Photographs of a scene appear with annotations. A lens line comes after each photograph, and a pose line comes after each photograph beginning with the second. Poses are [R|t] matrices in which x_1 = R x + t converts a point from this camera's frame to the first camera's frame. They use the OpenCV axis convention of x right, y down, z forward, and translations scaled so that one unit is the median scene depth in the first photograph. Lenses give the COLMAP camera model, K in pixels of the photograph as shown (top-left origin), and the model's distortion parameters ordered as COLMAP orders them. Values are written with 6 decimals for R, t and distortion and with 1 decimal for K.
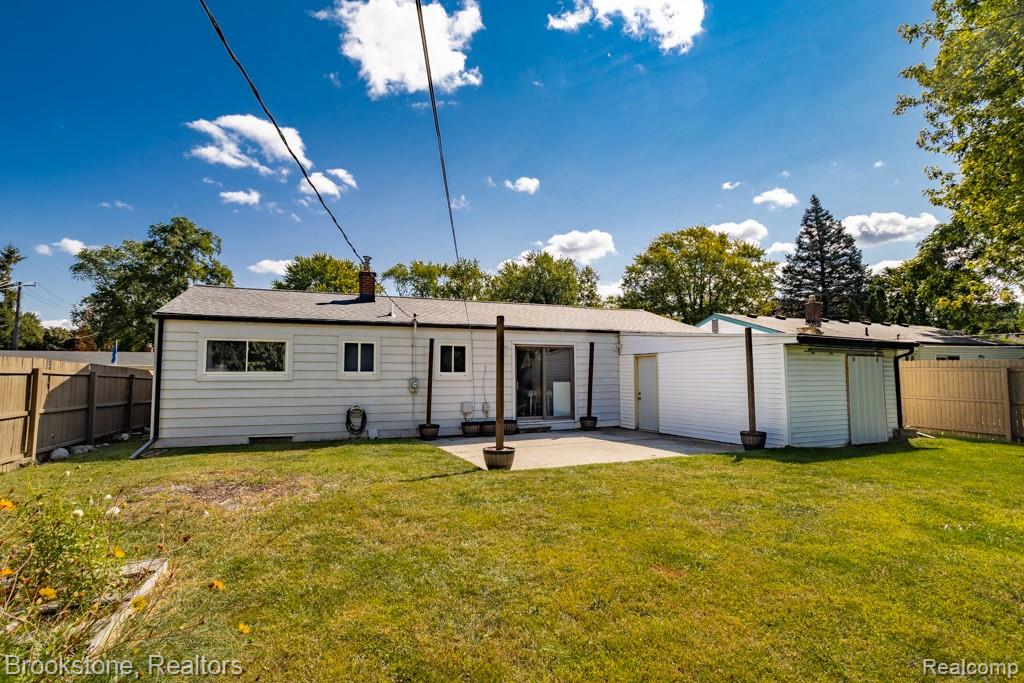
lens RADIAL K [[496.3, 0, 512.0], [0, 496.3, 341.5], [0, 0, 1]] dist [-0.050551, 0.029027]
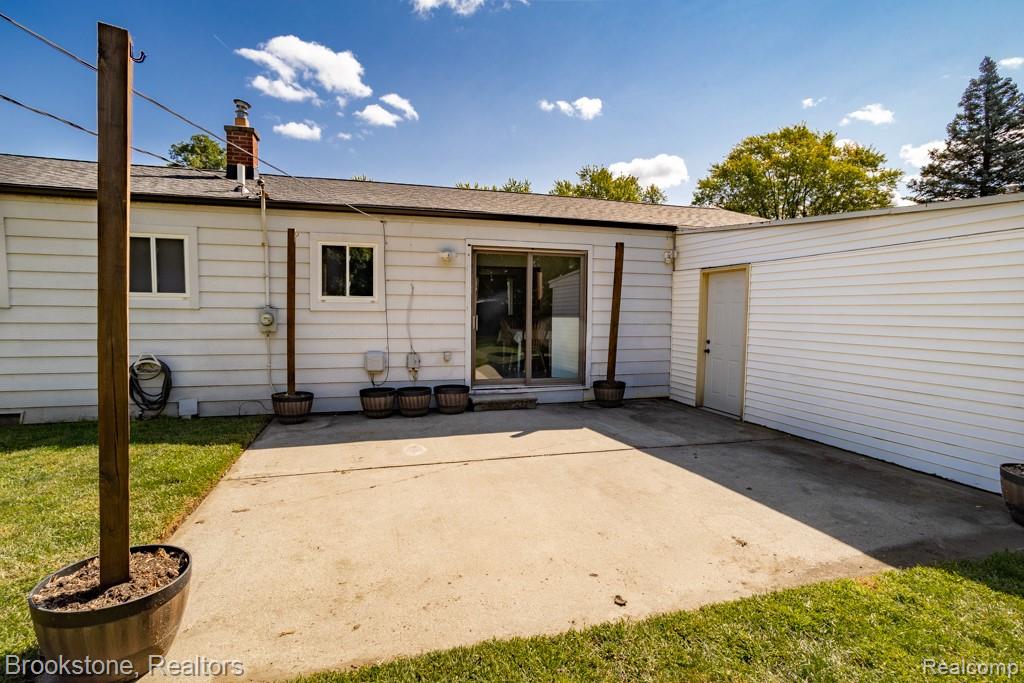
lens RADIAL K [[503.7, 0, 509.5], [0, 503.7, 344.9], [0, 0, 1]] dist [-0.048710, 0.033764]
pose [[0.991995, 0.023022, -0.124162, 0.106335], [-0.006050, 0.990777, 0.135370, 0.034496], [0.126133, -0.133535, 0.982985, 0.417771]]
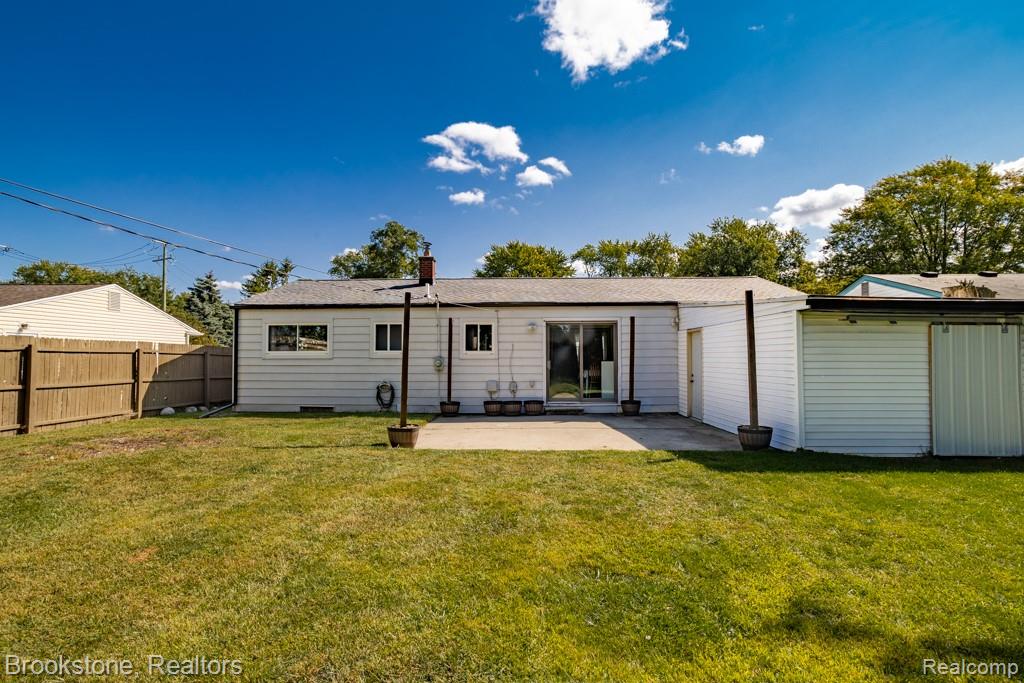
lens RADIAL K [[496.3, 0, 512.0], [0, 496.3, 341.5], [0, 0, 1]] dist [-0.050551, 0.029027]
pose [[0.909868, -0.010998, -0.414752, 0.310347], [0.026952, 0.999104, 0.032634, 0.010452], [0.414022, -0.040871, 0.909349, 0.101503]]
